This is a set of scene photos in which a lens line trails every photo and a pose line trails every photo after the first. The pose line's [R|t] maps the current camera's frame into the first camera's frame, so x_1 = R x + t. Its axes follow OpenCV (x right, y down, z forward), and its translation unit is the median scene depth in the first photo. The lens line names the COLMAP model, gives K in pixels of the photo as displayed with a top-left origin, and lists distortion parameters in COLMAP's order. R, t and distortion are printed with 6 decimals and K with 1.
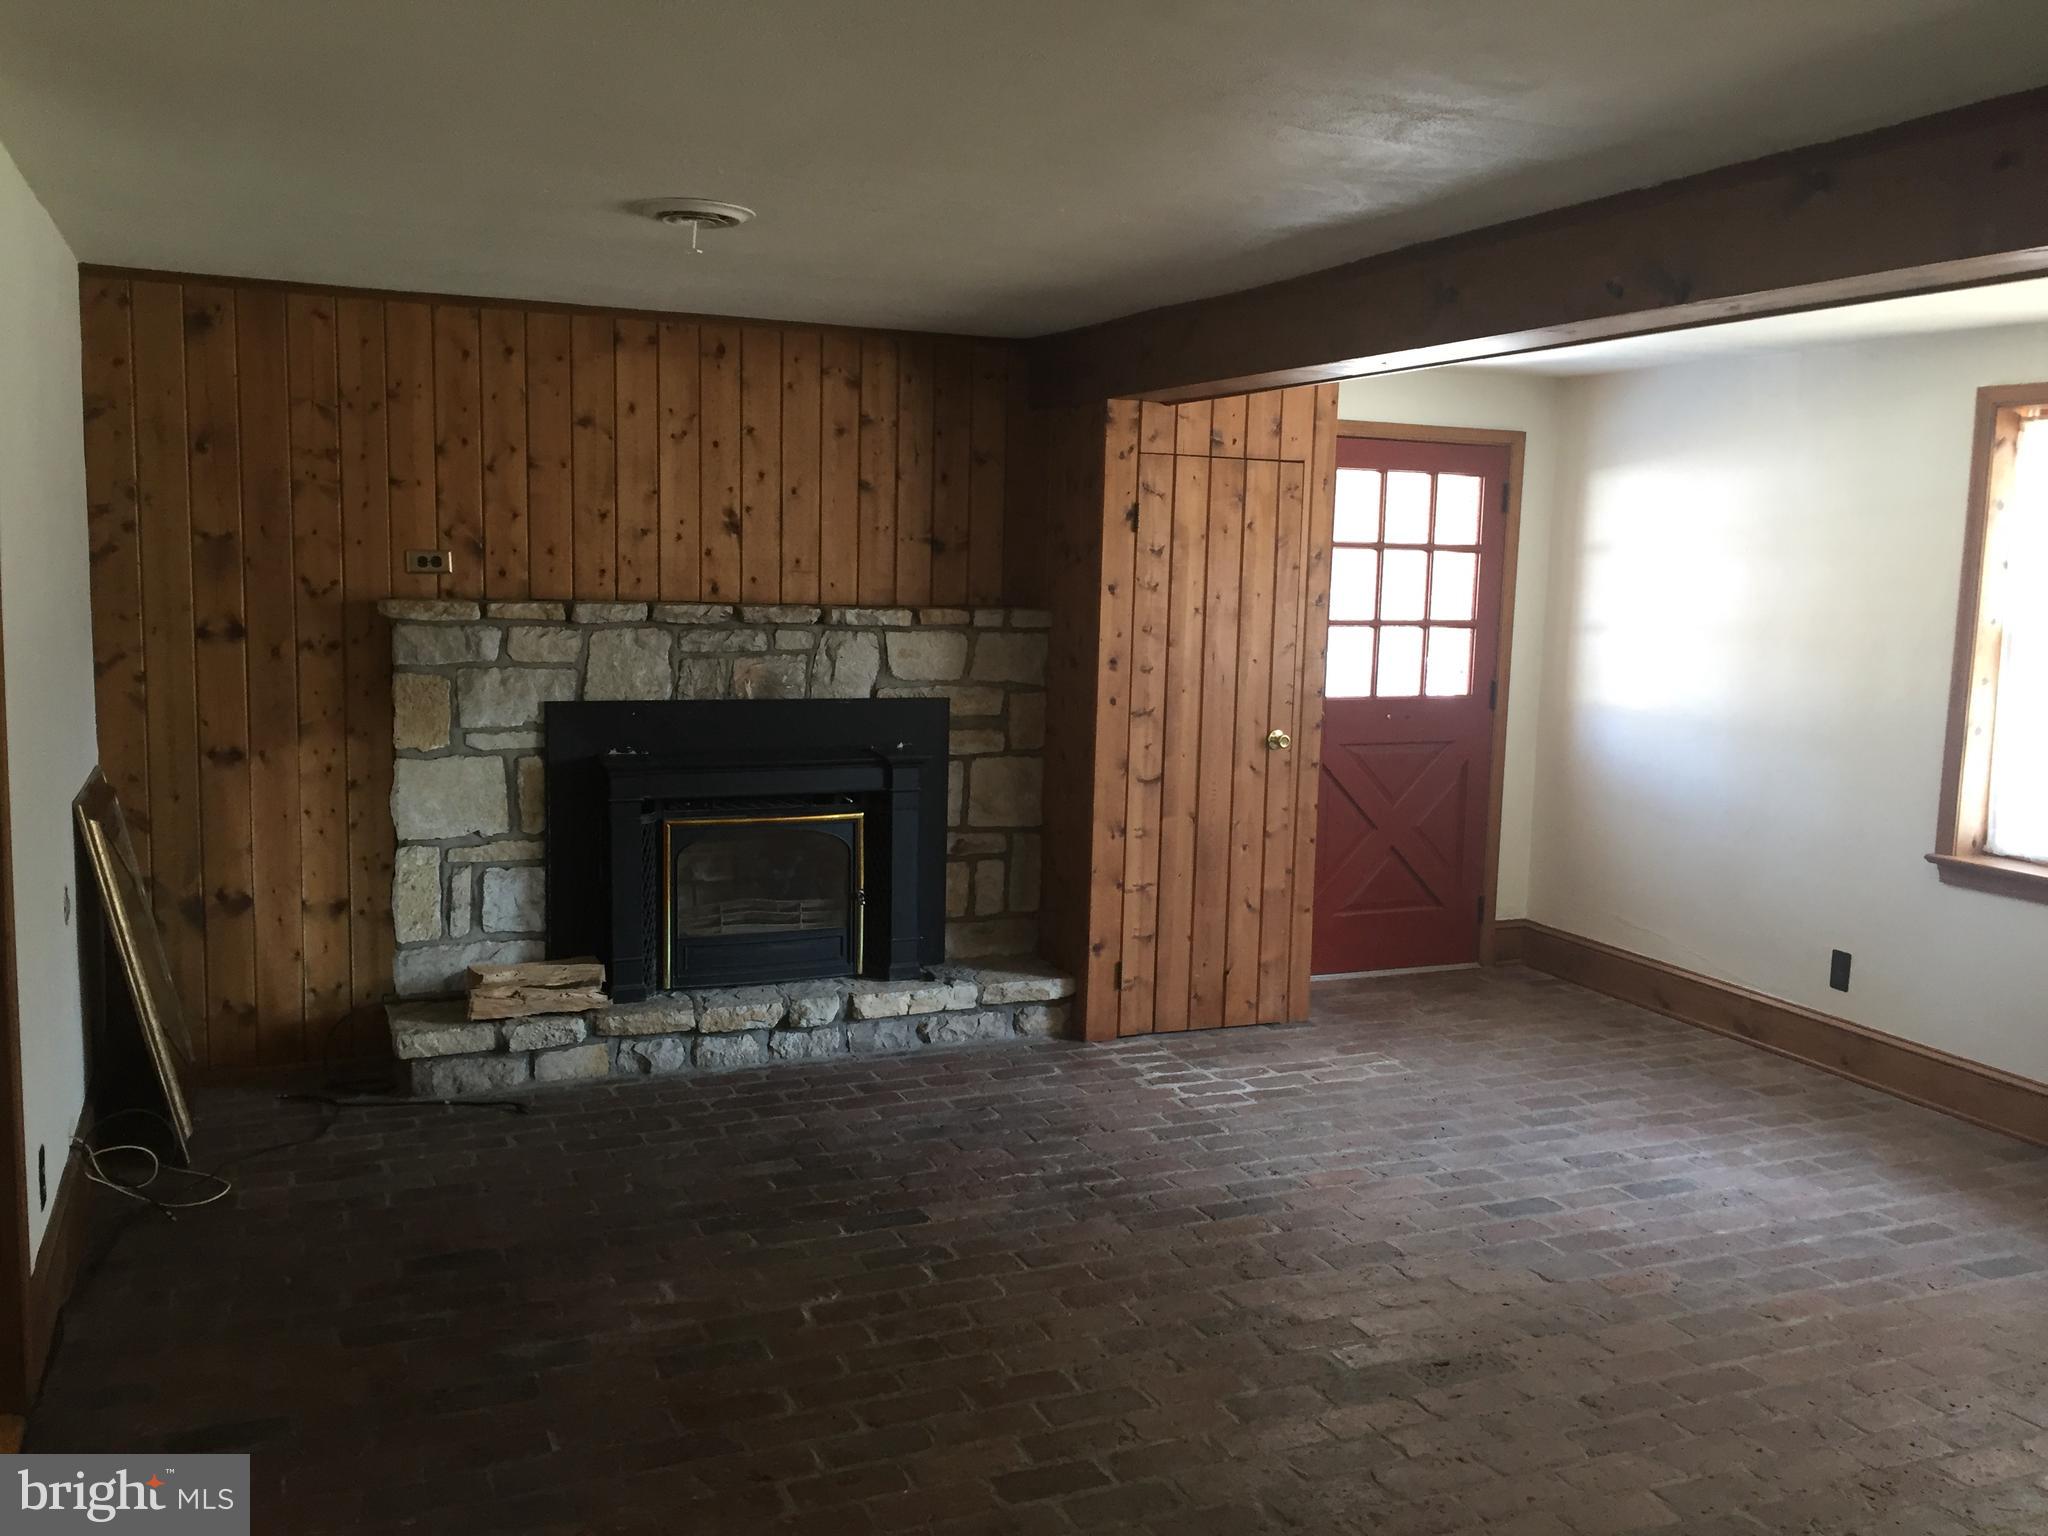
lens RADIAL K [[1742.9, 0, 1024.0], [0, 1742.9, 768.0], [0, 0, 1]] dist [0.068529, -0.056140]
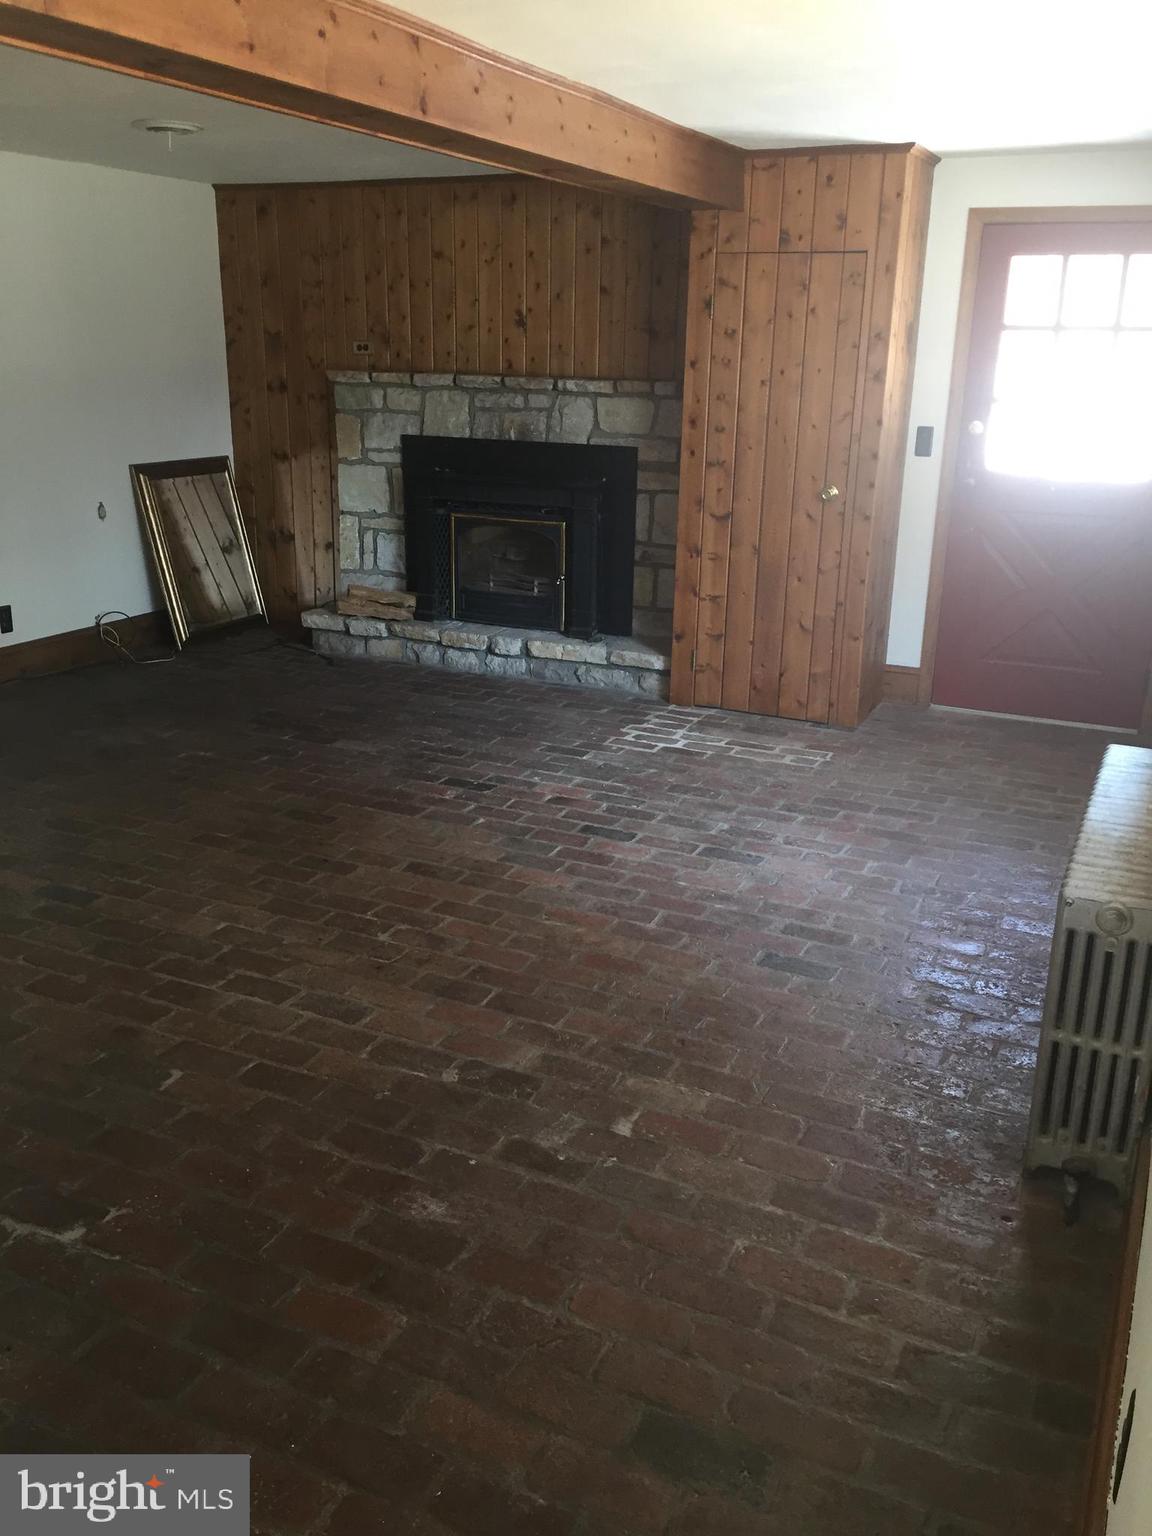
lens RADIAL K [[1307.2, 0, 576.0], [0, 1307.2, 768.0], [0, 0, 1]] dist [0.068529, -0.056140]
pose [[0.663908, 0.217499, -0.715486, 0.795401], [-0.091515, 0.973209, 0.210925, -0.007580], [0.742194, -0.074557, 0.666025, 0.255951]]
